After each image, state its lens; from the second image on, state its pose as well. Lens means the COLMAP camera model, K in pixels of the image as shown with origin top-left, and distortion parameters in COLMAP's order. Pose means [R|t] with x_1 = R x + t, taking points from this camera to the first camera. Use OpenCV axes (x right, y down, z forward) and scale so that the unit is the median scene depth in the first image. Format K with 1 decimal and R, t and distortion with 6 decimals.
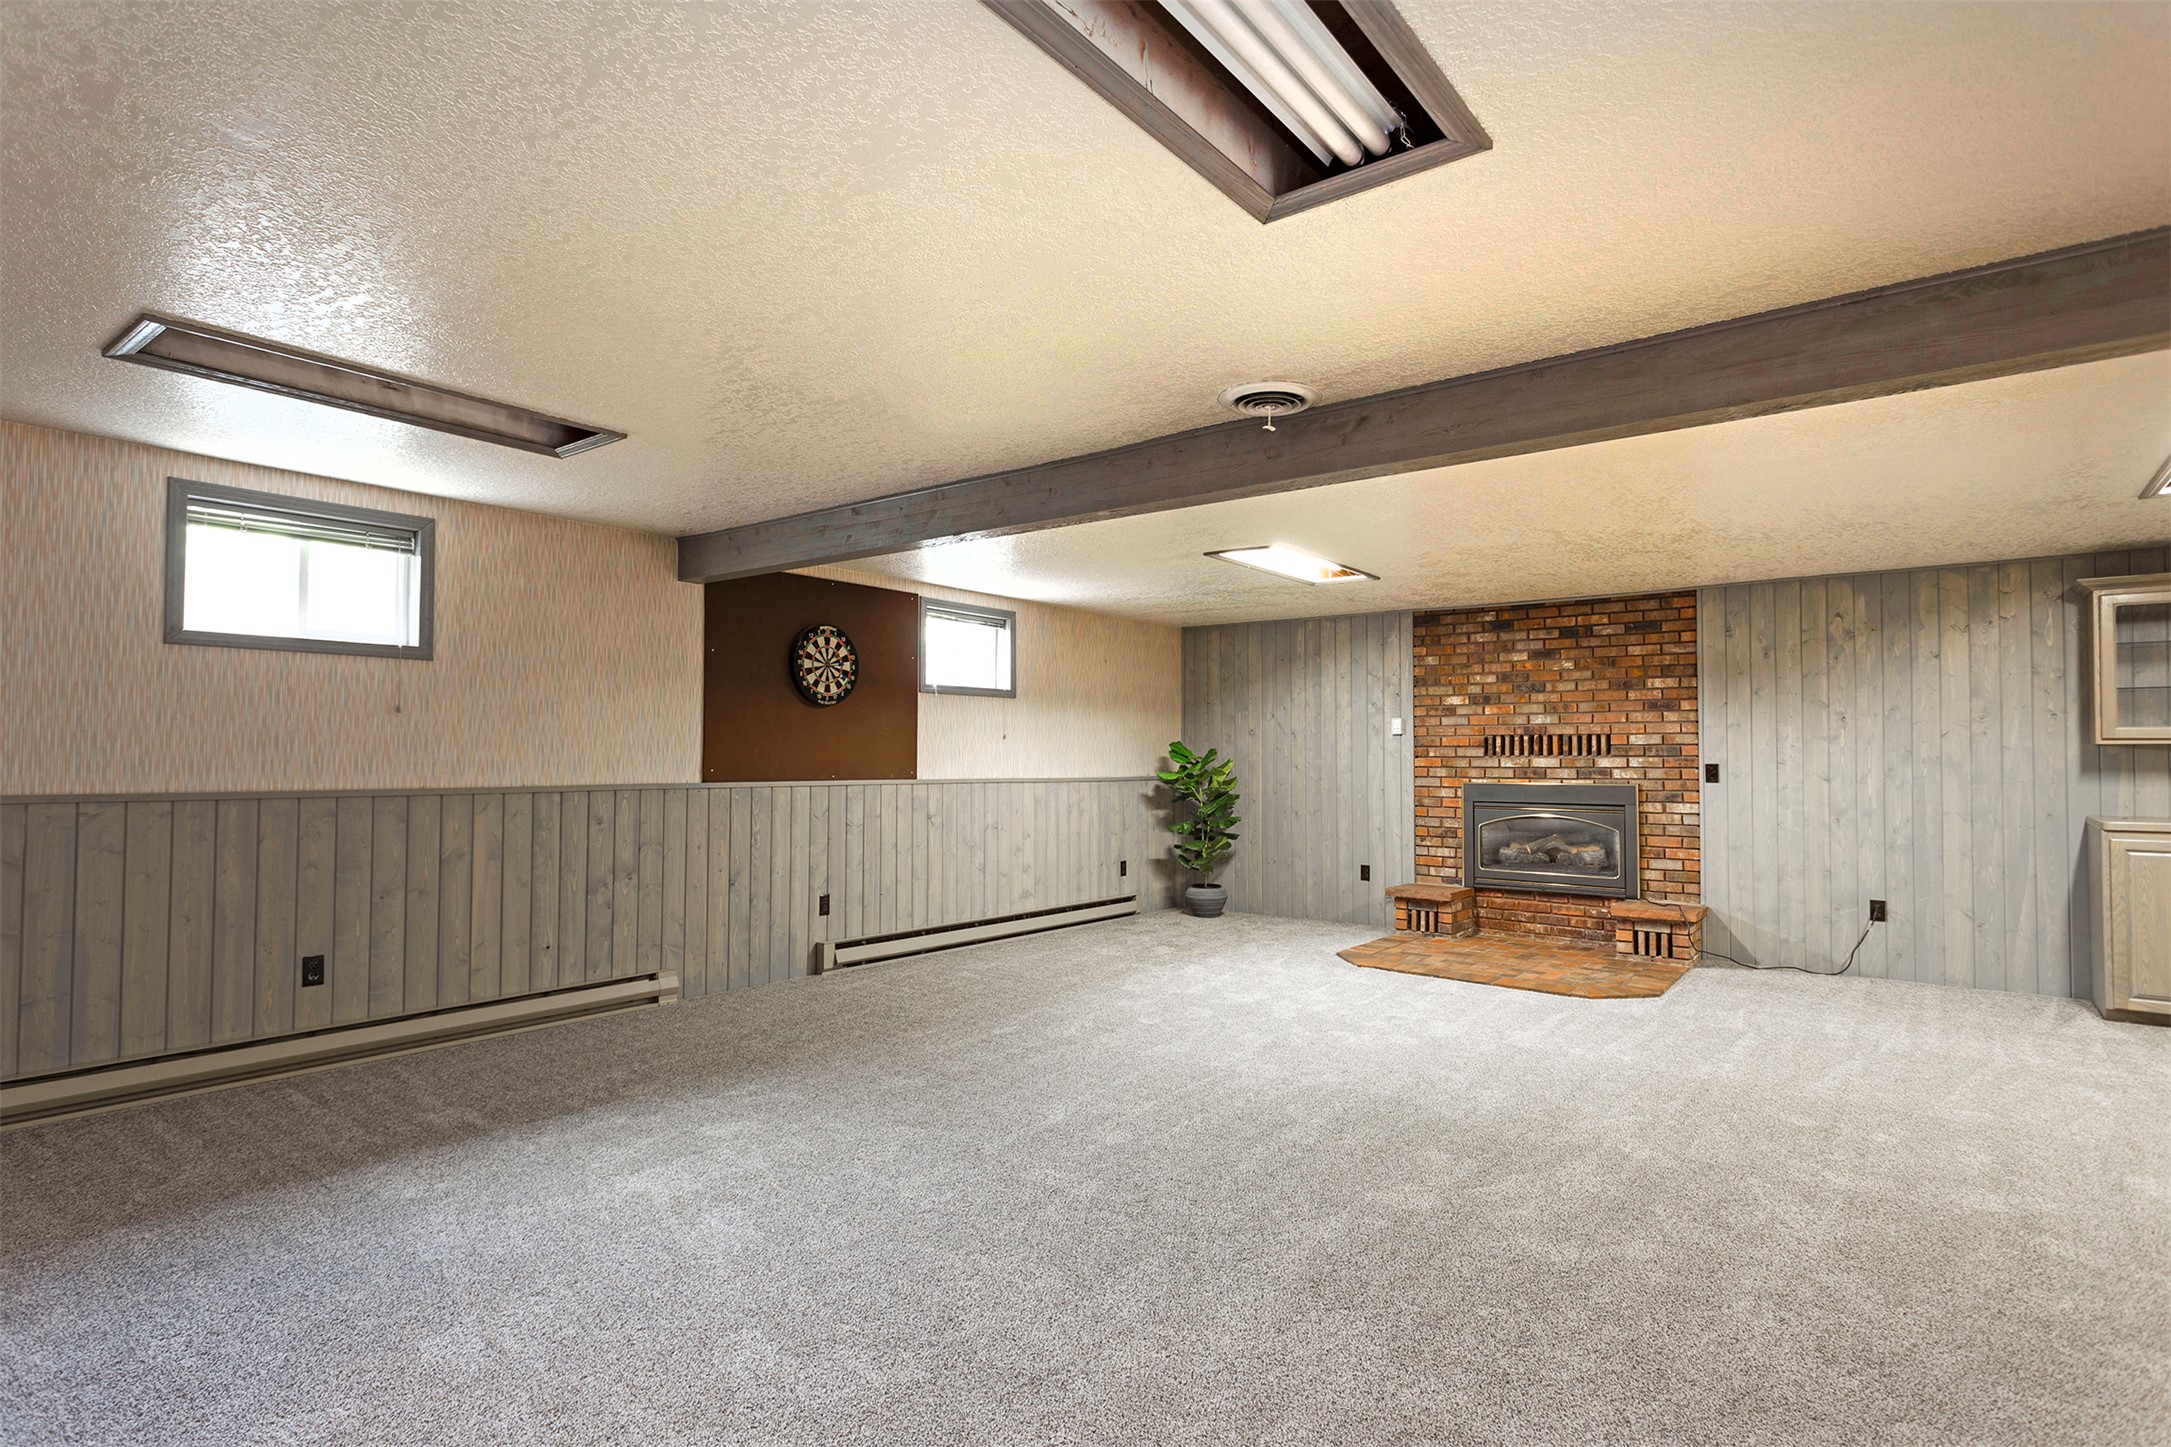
lens RADIAL K [[1085.7, 0, 1085.2], [0, 1085.7, 728.5], [0, 0, 1]] dist [-0.010657, -0.000717]
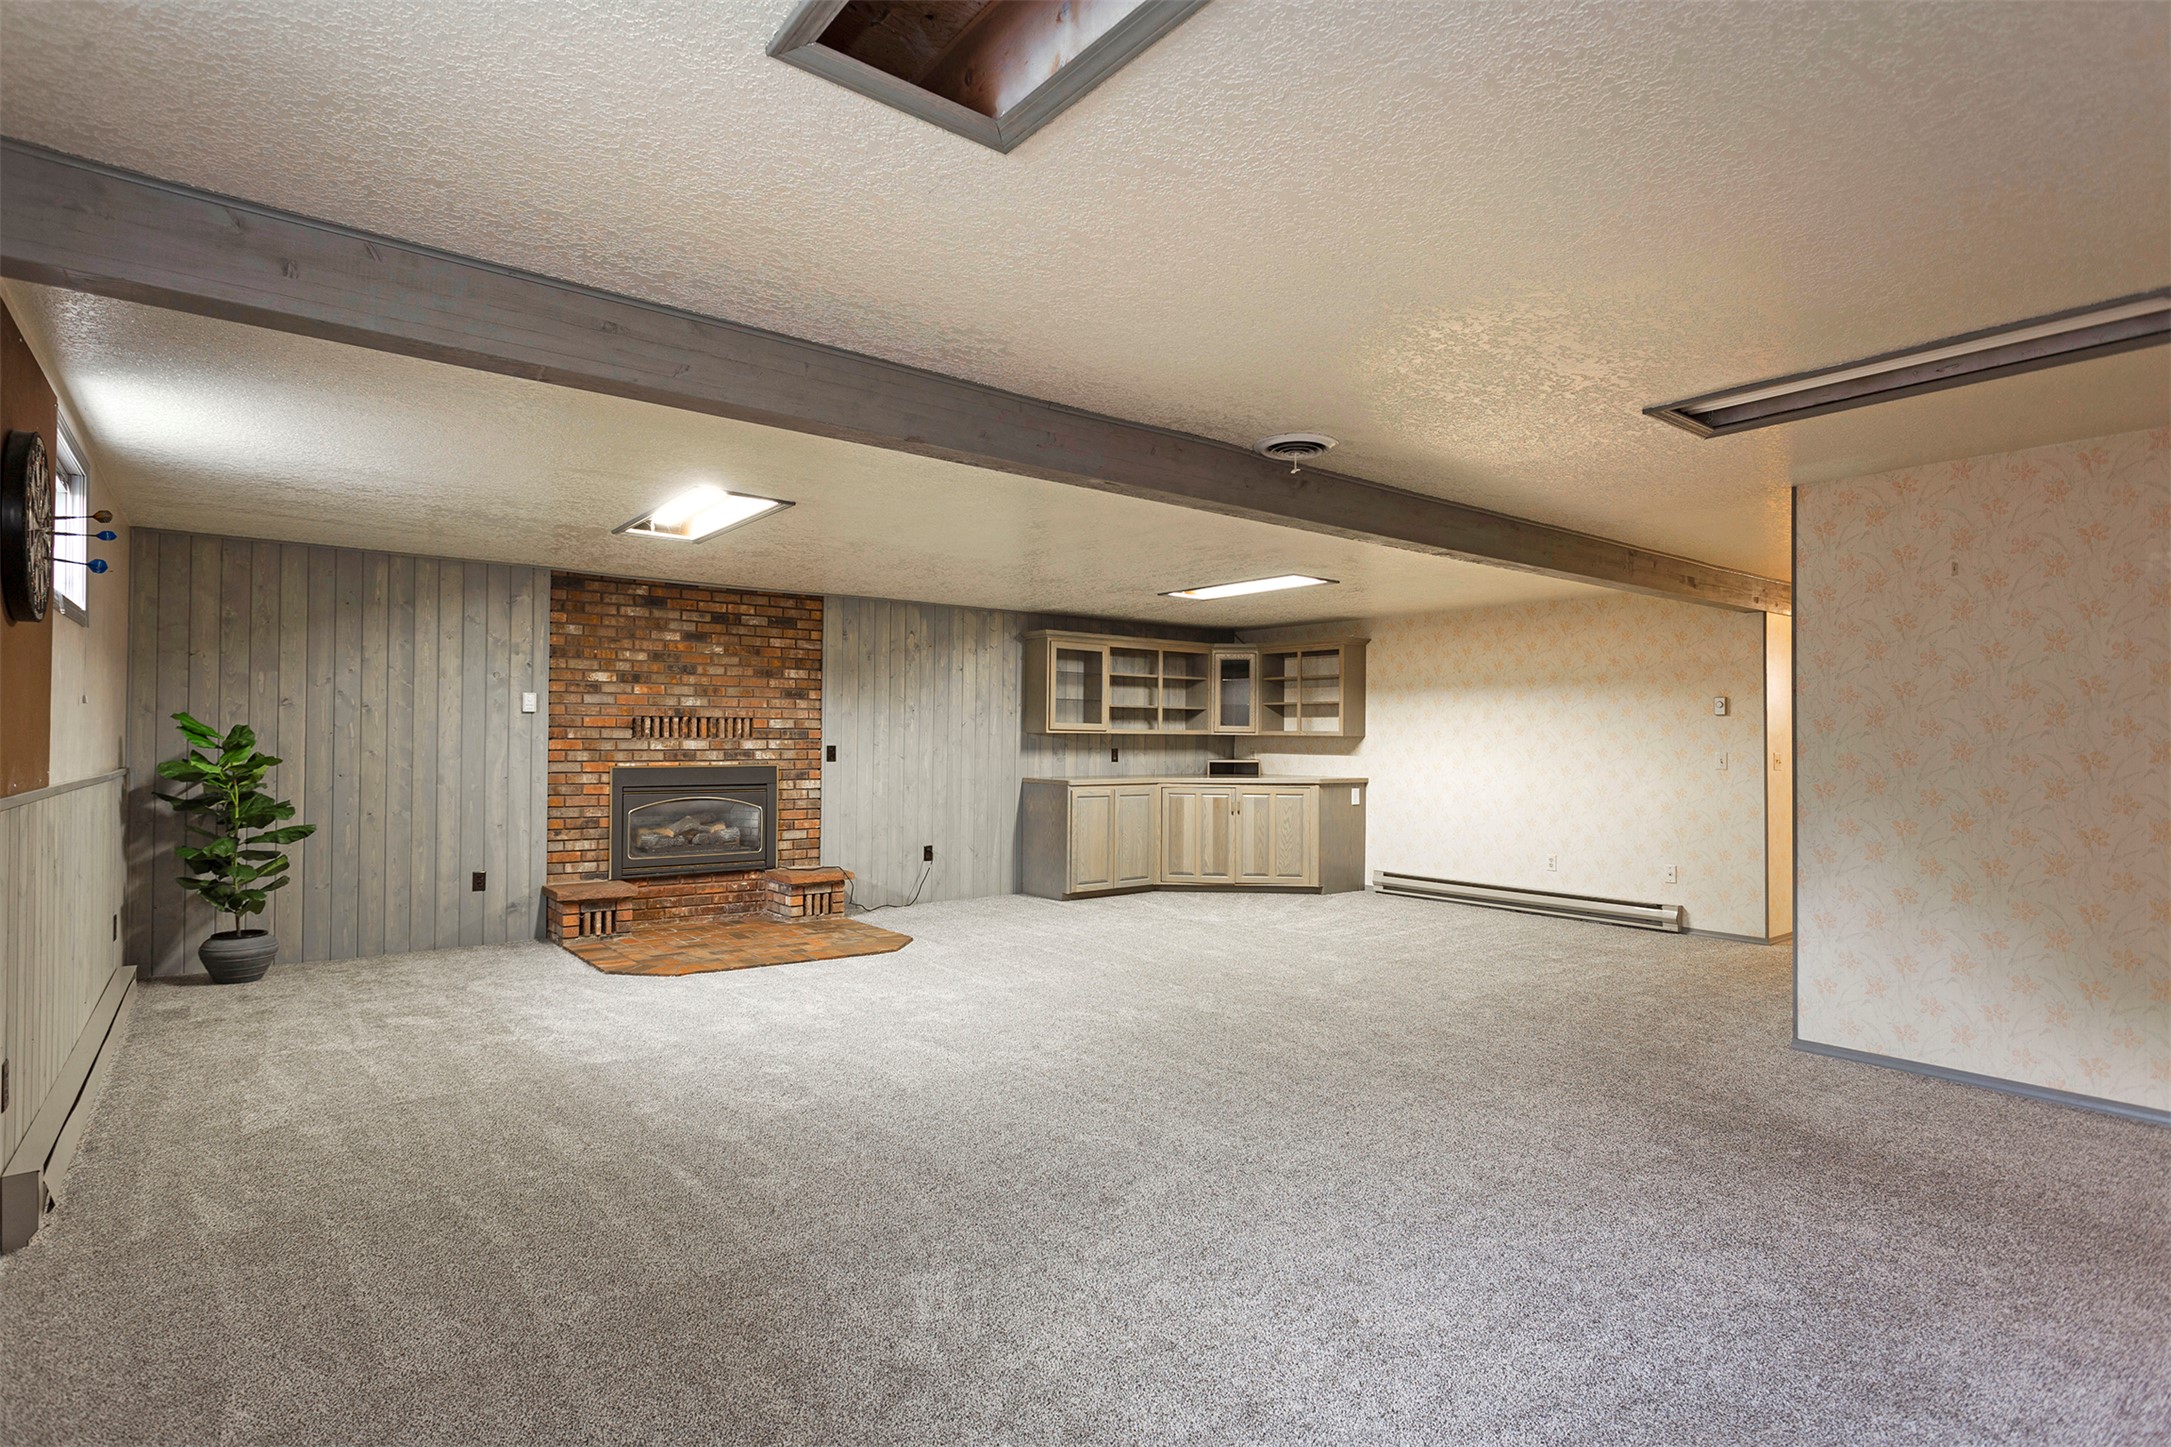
lens RADIAL K [[1085.7, 0, 1083.2], [0, 1085.7, 731.3], [0, 0, 1]] dist [-0.010657, -0.000717]
pose [[0.247434, 0.007366, 0.968877, -0.463354], [-0.030597, 0.999532, 0.000214, 0.007819], [-0.968422, -0.029697, 0.247543, 0.408112]]
